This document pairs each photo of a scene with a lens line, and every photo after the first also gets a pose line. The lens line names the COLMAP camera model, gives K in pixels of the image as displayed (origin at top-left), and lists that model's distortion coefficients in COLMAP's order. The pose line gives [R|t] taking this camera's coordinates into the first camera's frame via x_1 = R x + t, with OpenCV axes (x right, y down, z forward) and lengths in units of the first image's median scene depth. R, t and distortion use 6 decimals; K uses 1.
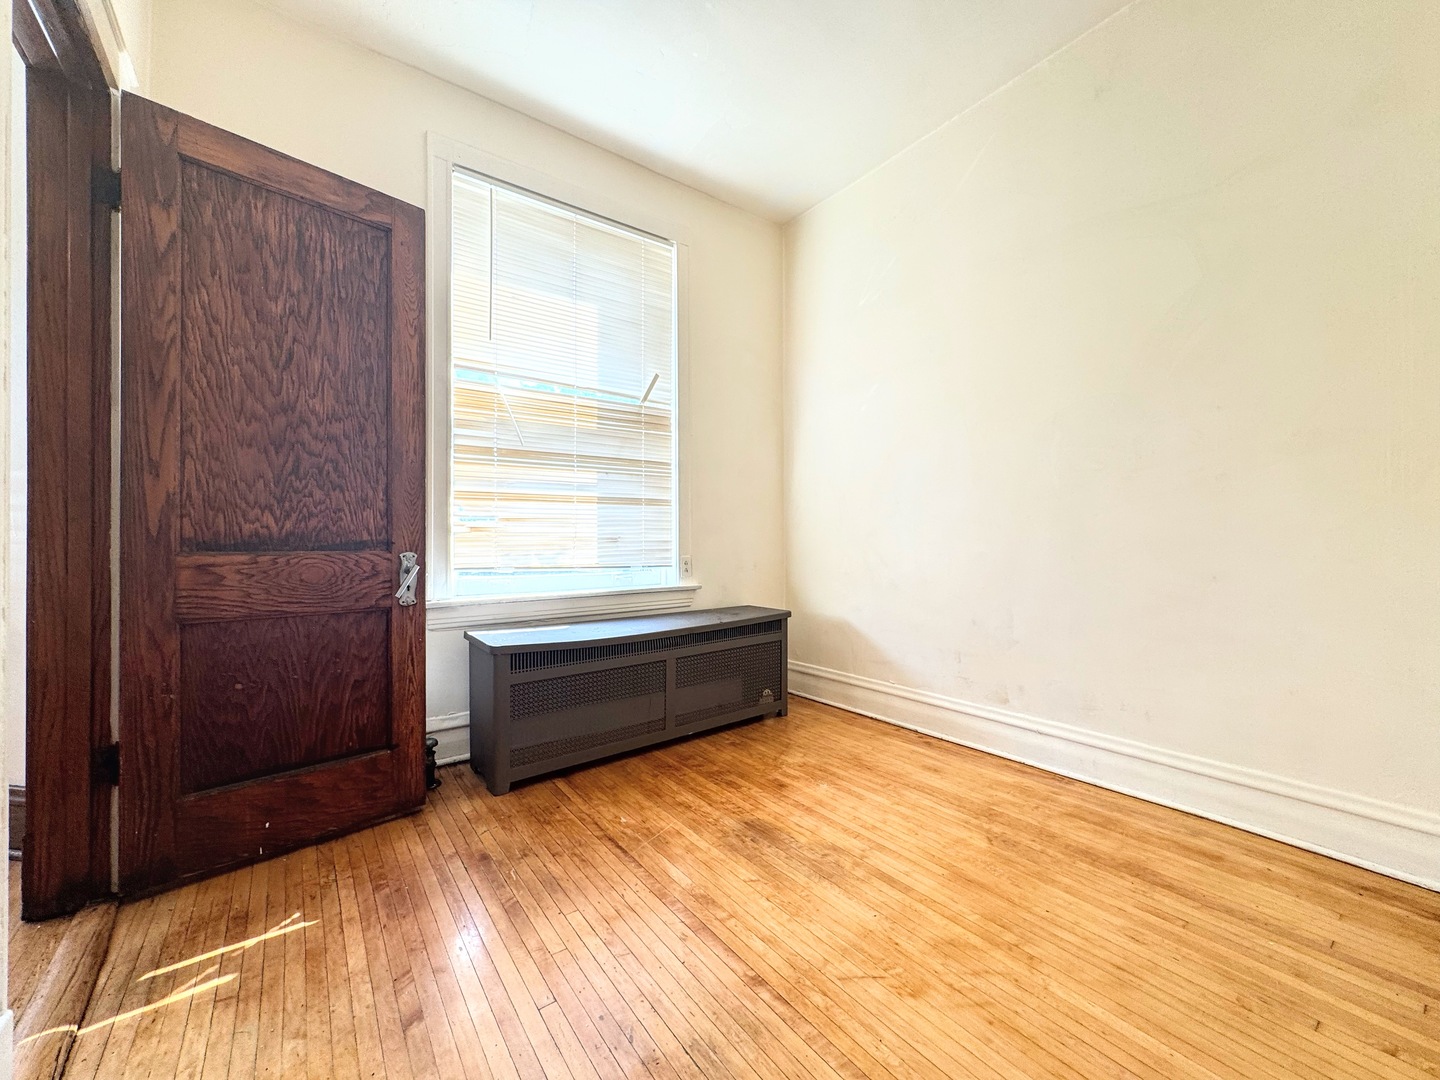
lens RADIAL K [[574.0, 0, 719.4], [0, 574.0, 542.6], [0, 0, 1]] dist [-0.006498, 0.001518]
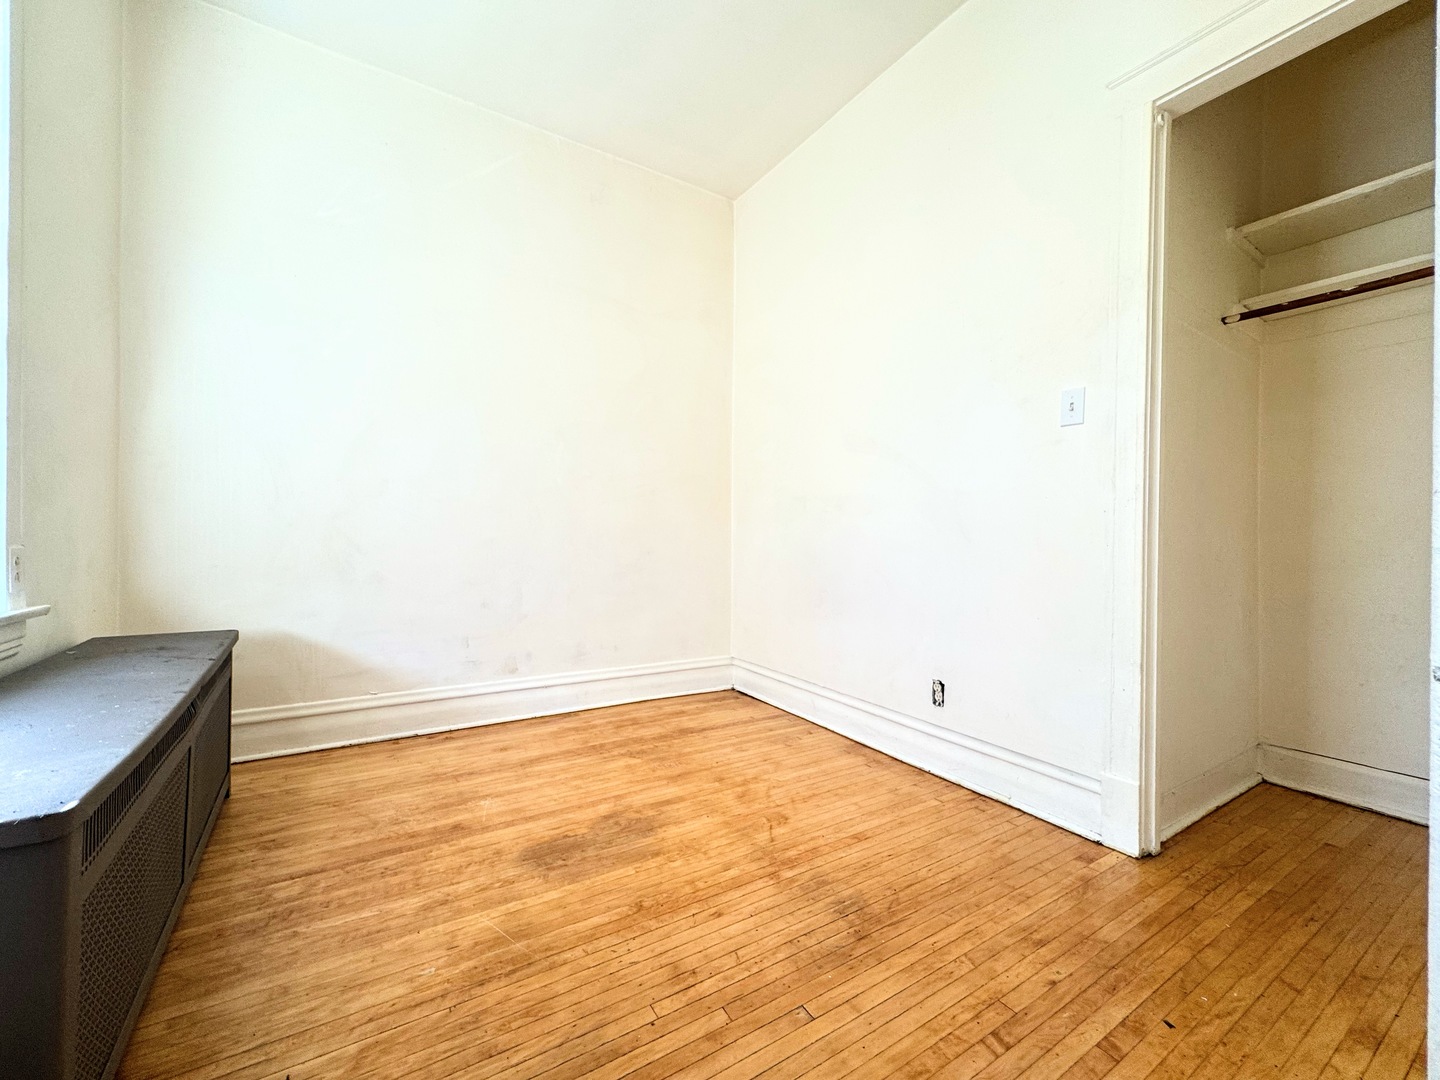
lens RADIAL K [[574.0, 0, 719.7], [0, 574.0, 538.5], [0, 0, 1]] dist [-0.006498, 0.001518]
pose [[0.084906, 0.003574, 0.996383, -0.720233], [-0.007953, 0.999964, -0.002910, 0.021546], [-0.996357, -0.007677, 0.084931, 0.617704]]
